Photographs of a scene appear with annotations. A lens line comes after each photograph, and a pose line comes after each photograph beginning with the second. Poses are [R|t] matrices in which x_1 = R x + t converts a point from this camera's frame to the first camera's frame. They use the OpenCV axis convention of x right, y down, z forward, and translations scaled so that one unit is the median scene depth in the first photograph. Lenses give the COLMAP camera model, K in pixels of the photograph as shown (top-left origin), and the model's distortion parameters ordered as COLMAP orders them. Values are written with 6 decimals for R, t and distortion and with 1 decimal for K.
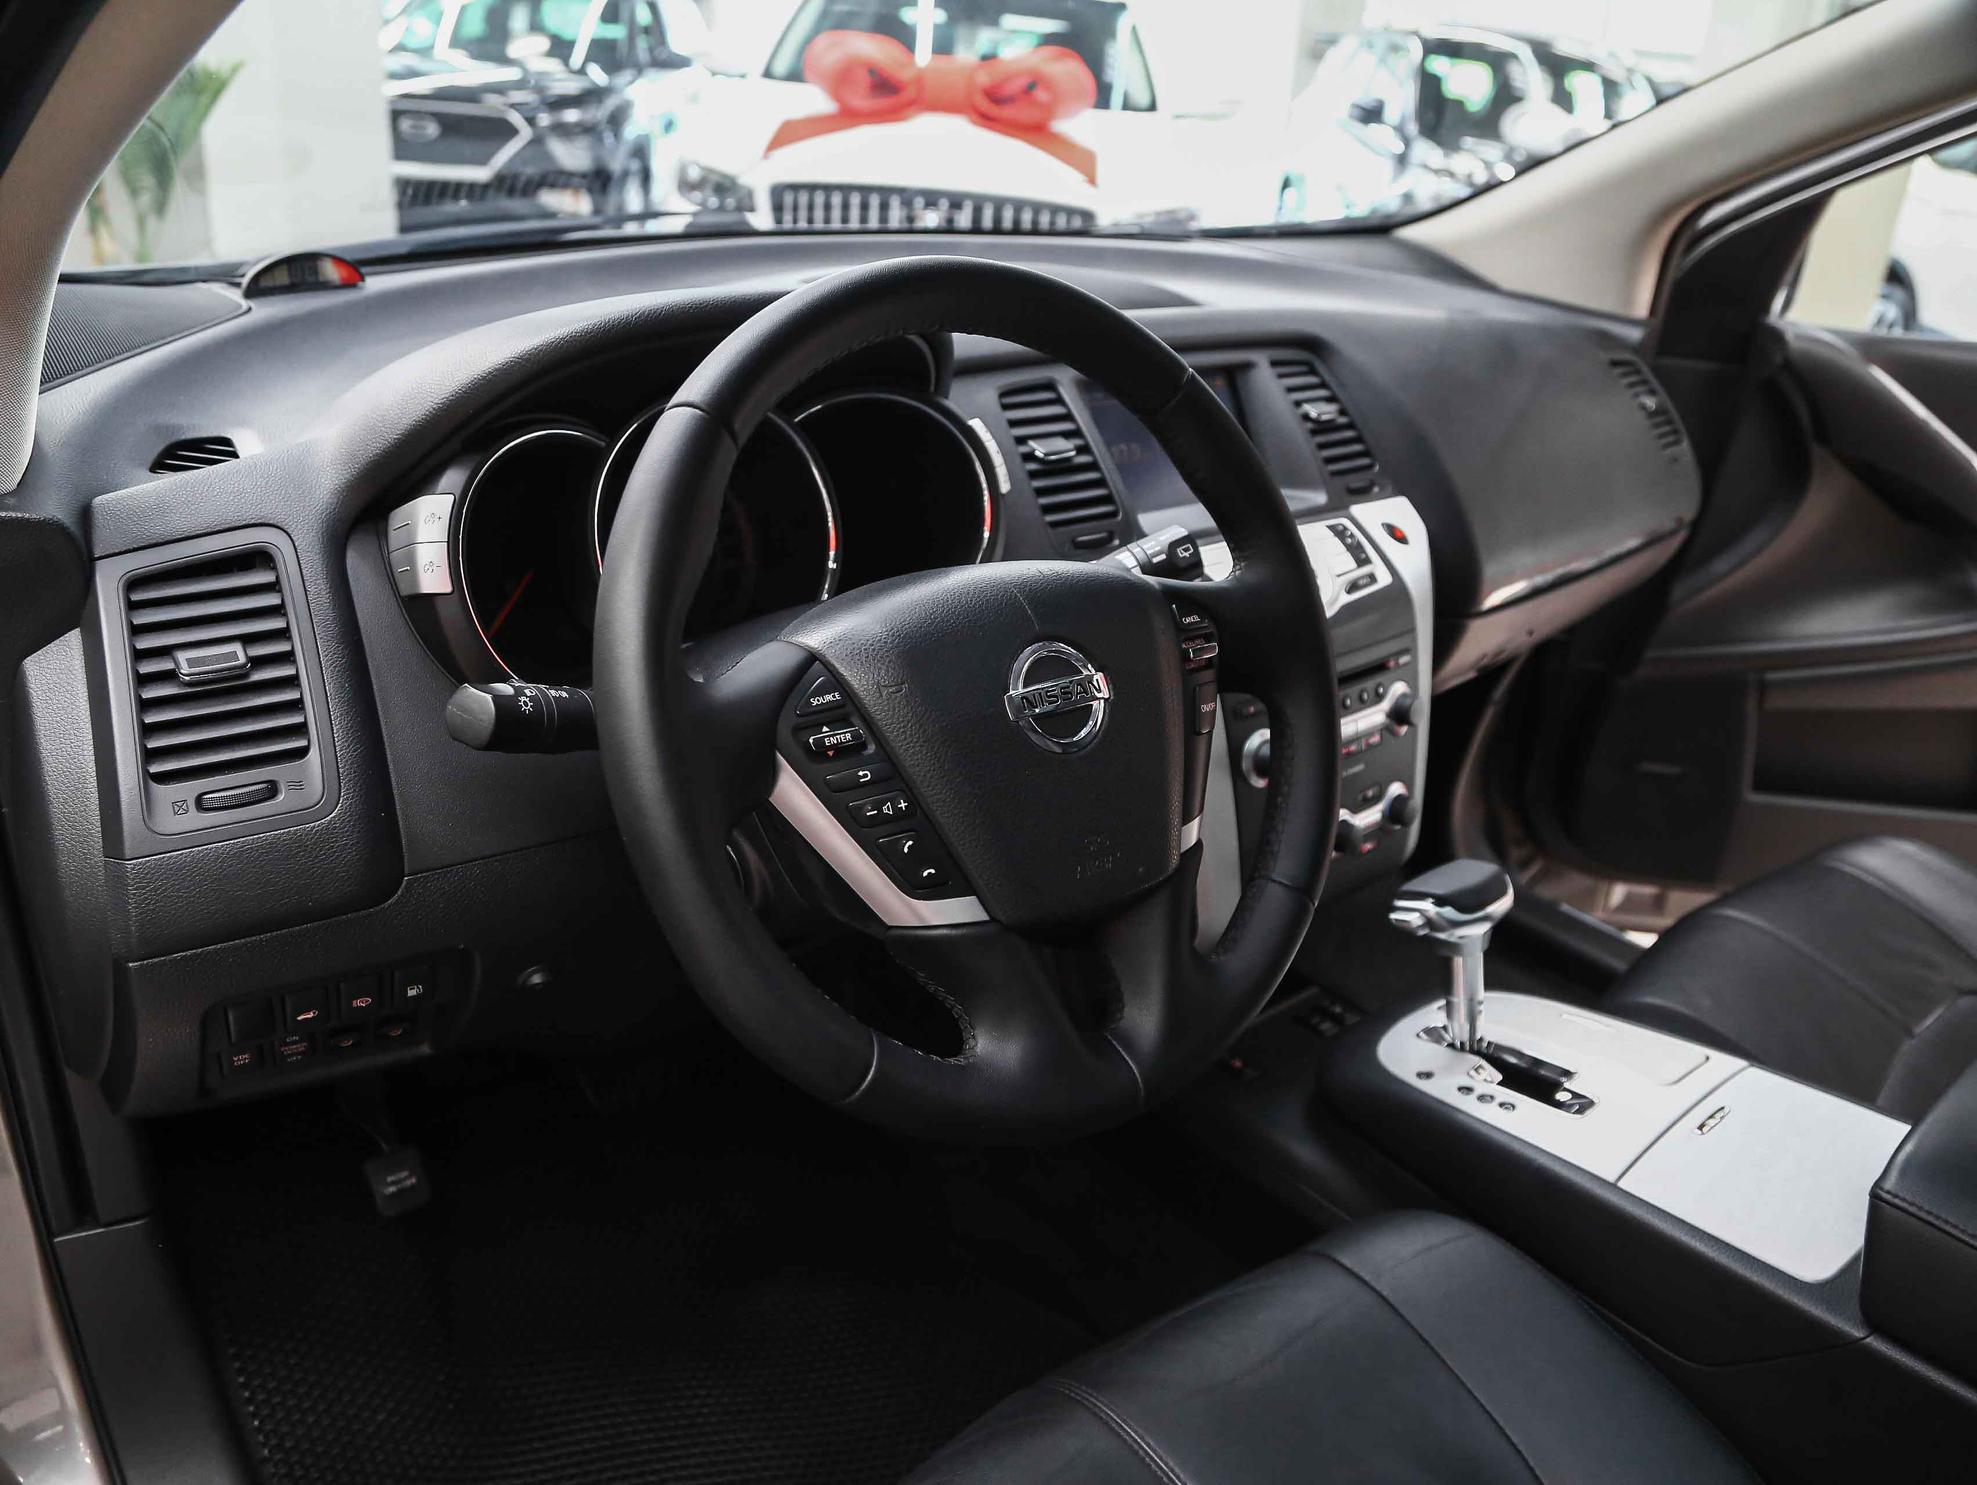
lens RADIAL K [[1523.2, 0, 991.1], [0, 1523.2, 751.3], [0, 0, 1]] dist [-0.107393, 0.046631]
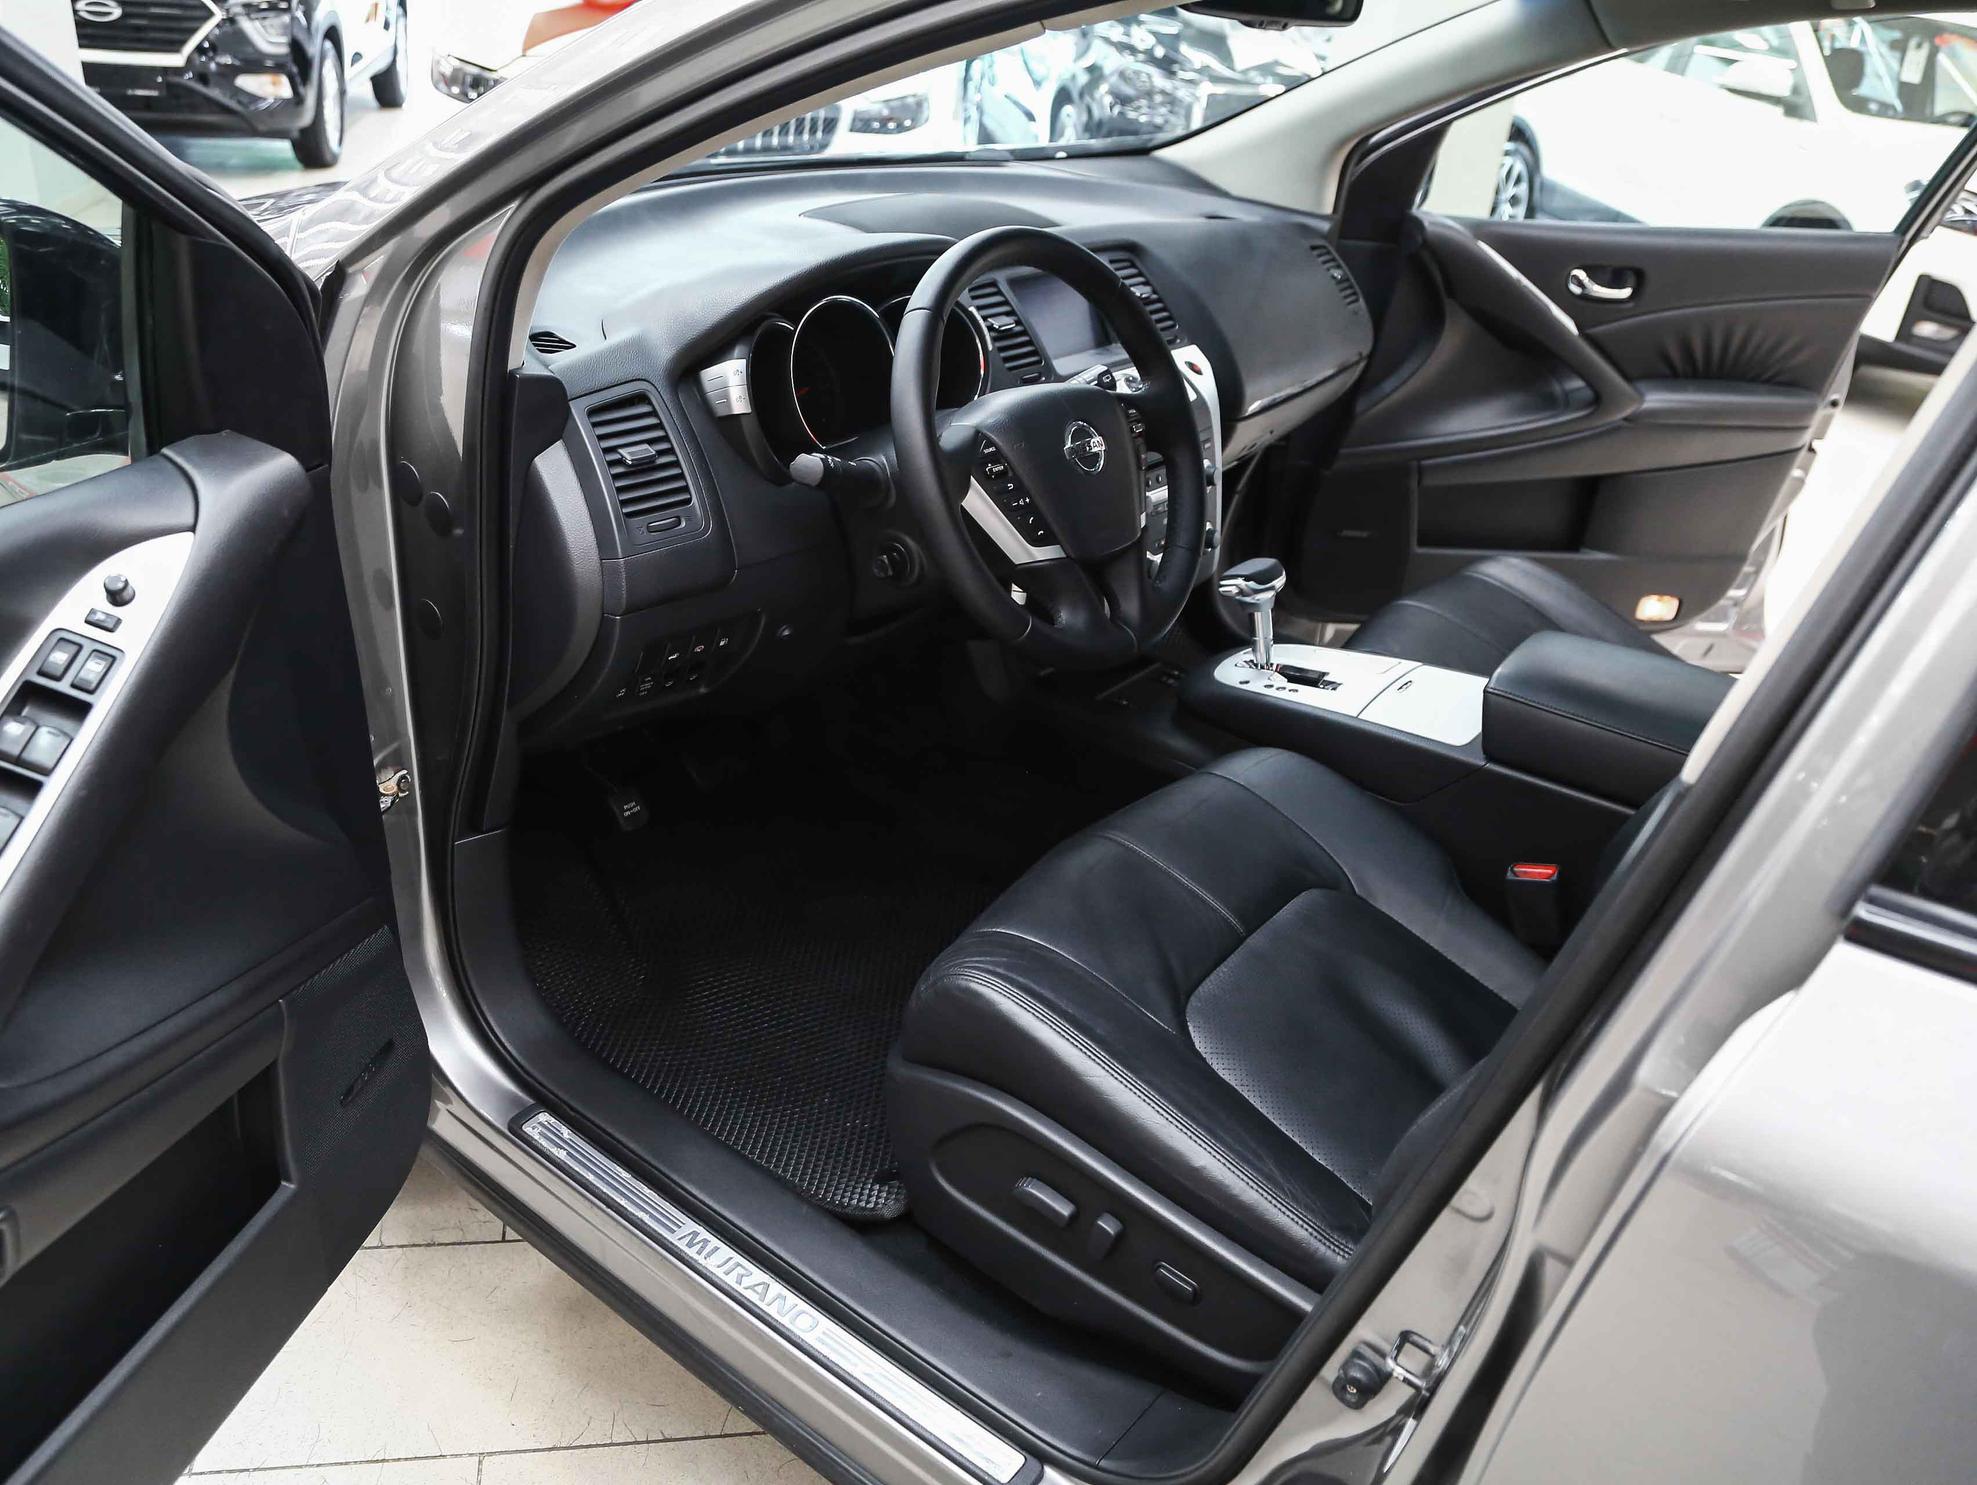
lens RADIAL K [[1523.2, 0, 982.1], [0, 1523.2, 735.7], [0, 0, 1]] dist [-0.107393, 0.046631]
pose [[0.979464, -0.084305, 0.183145, -0.291433], [0.070215, 0.994147, 0.082113, 0.100099], [-0.188995, -0.067567, 0.979651, -0.575969]]
